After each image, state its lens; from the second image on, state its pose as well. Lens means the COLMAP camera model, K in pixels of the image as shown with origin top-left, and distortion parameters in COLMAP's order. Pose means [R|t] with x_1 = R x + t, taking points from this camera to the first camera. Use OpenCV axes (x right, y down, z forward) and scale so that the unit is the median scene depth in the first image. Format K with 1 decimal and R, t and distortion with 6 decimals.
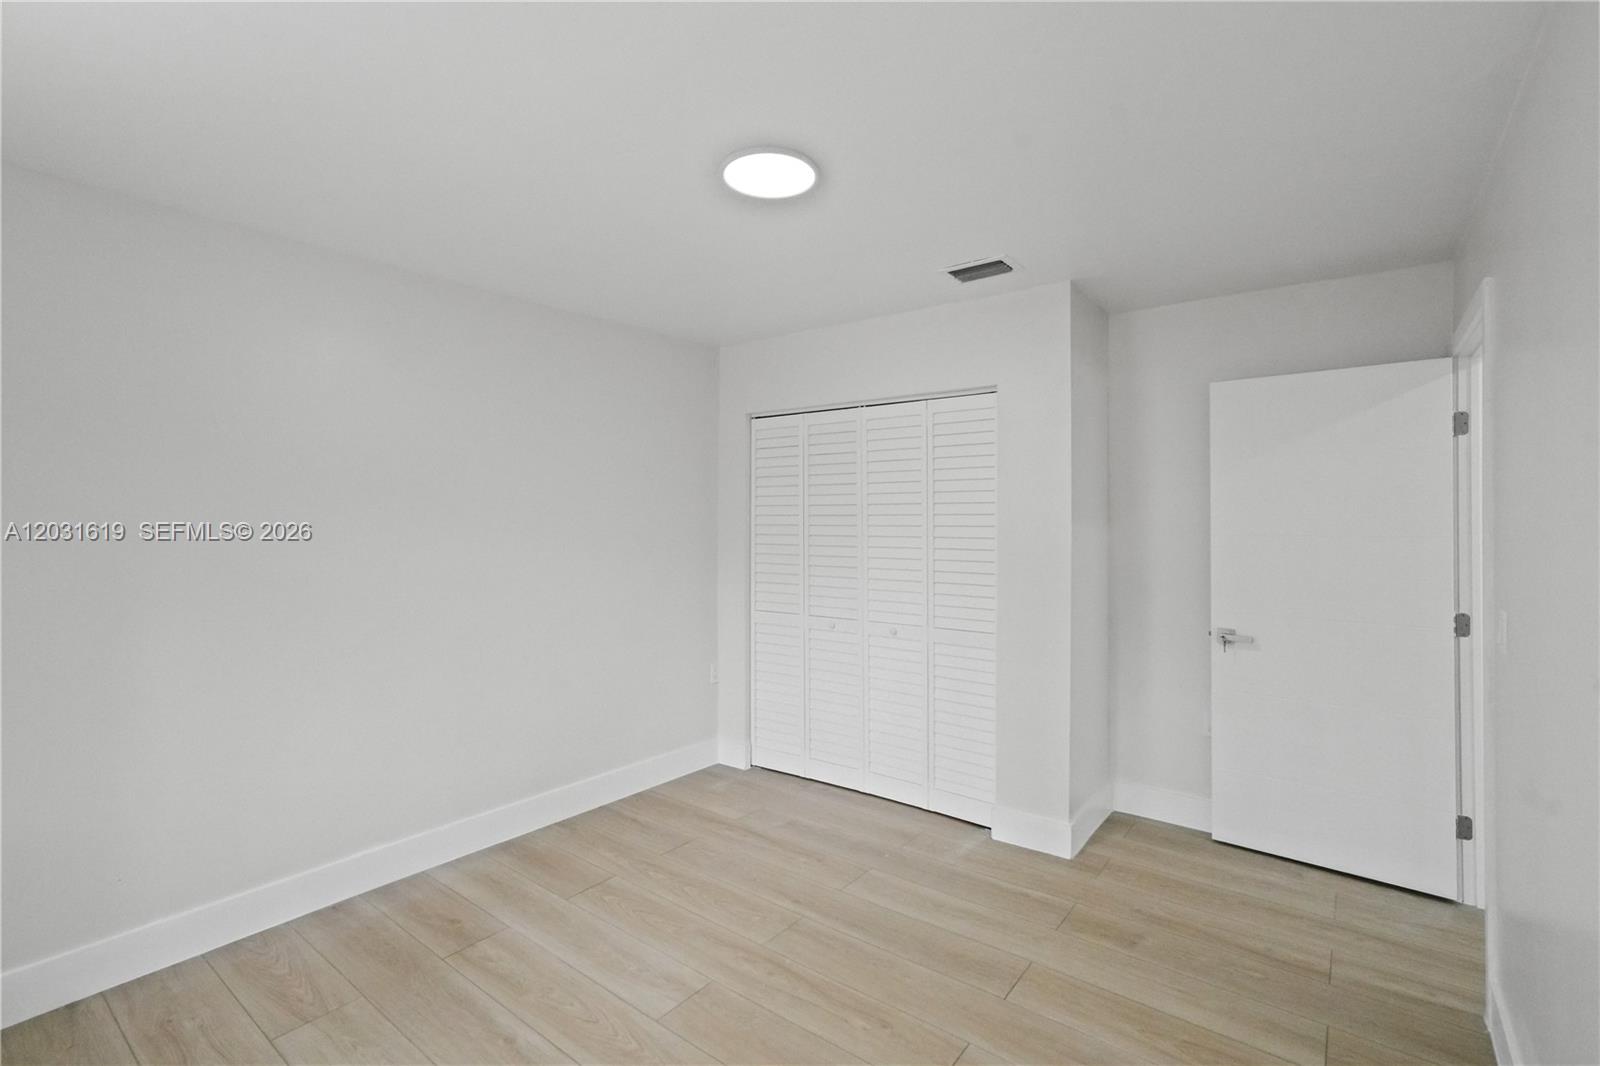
lens RADIAL K [[731.1, 0, 800.4], [0, 731.1, 522.7], [0, 0, 1]] dist [0.001656, 0.002647]
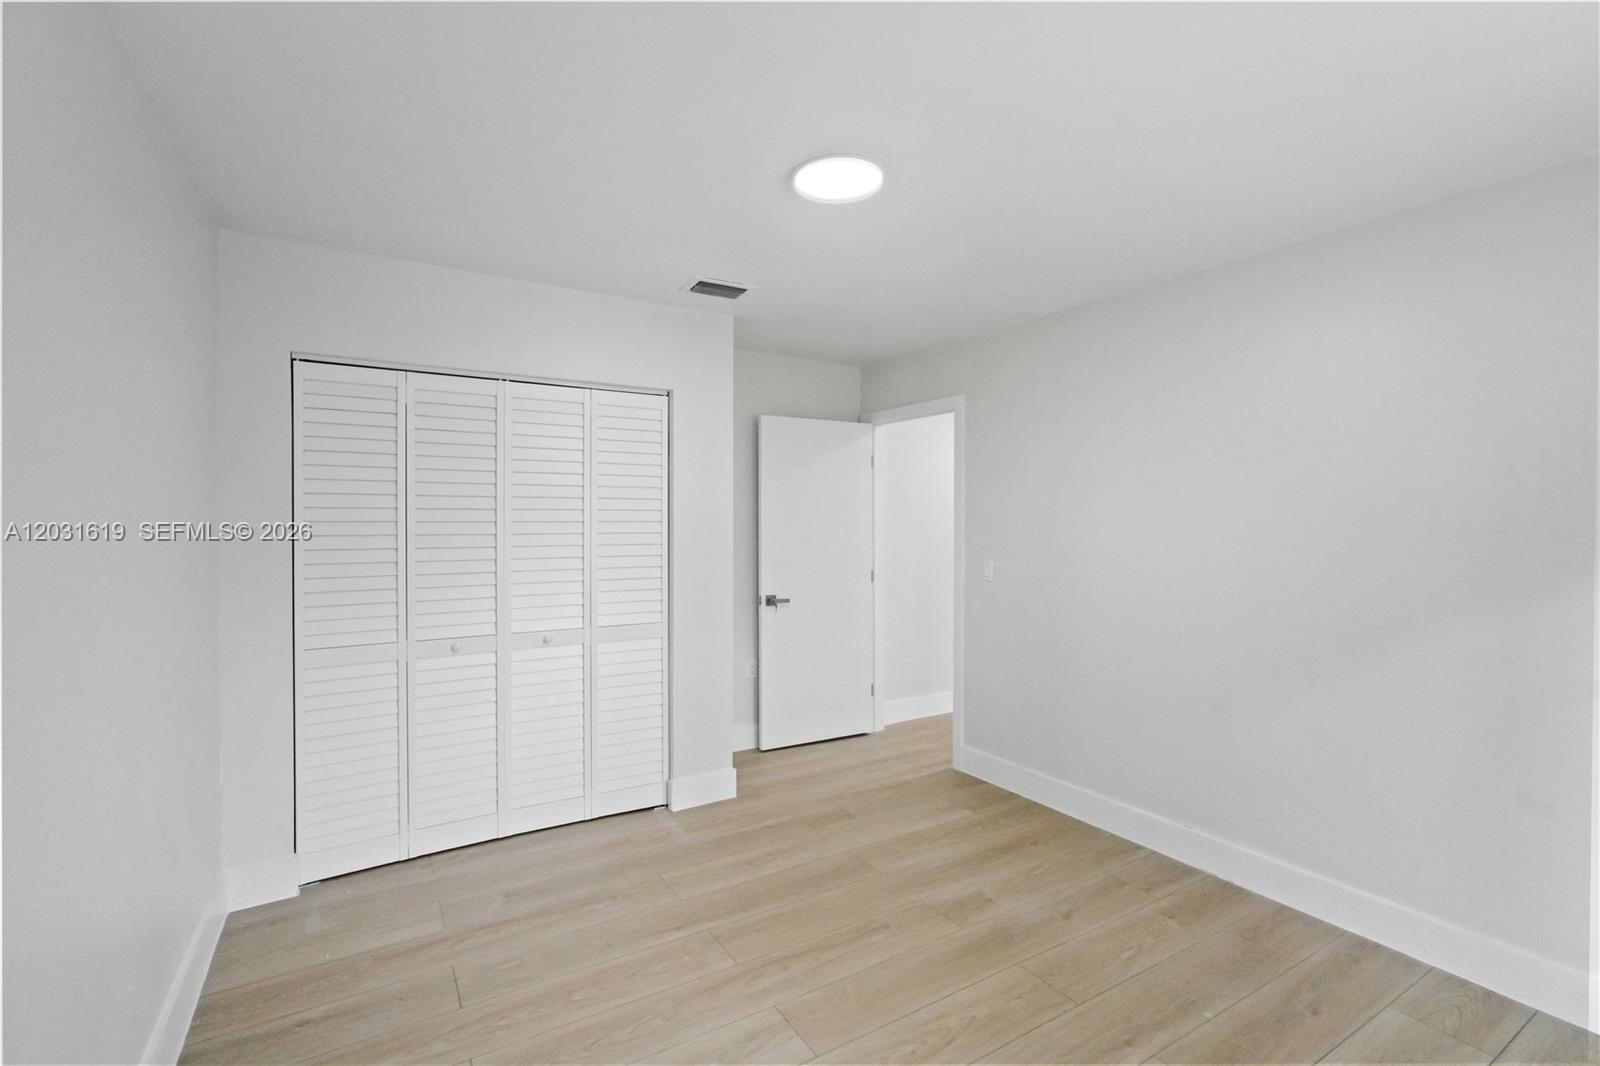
lens RADIAL K [[731.1, 0, 802.3], [0, 731.1, 531.7], [0, 0, 1]] dist [0.001656, 0.002647]
pose [[0.350508, -0.013091, 0.936468, -0.701758], [0.002658, 0.999912, 0.012983, 0.006460], [-0.936556, -0.002061, 0.350512, 0.462782]]
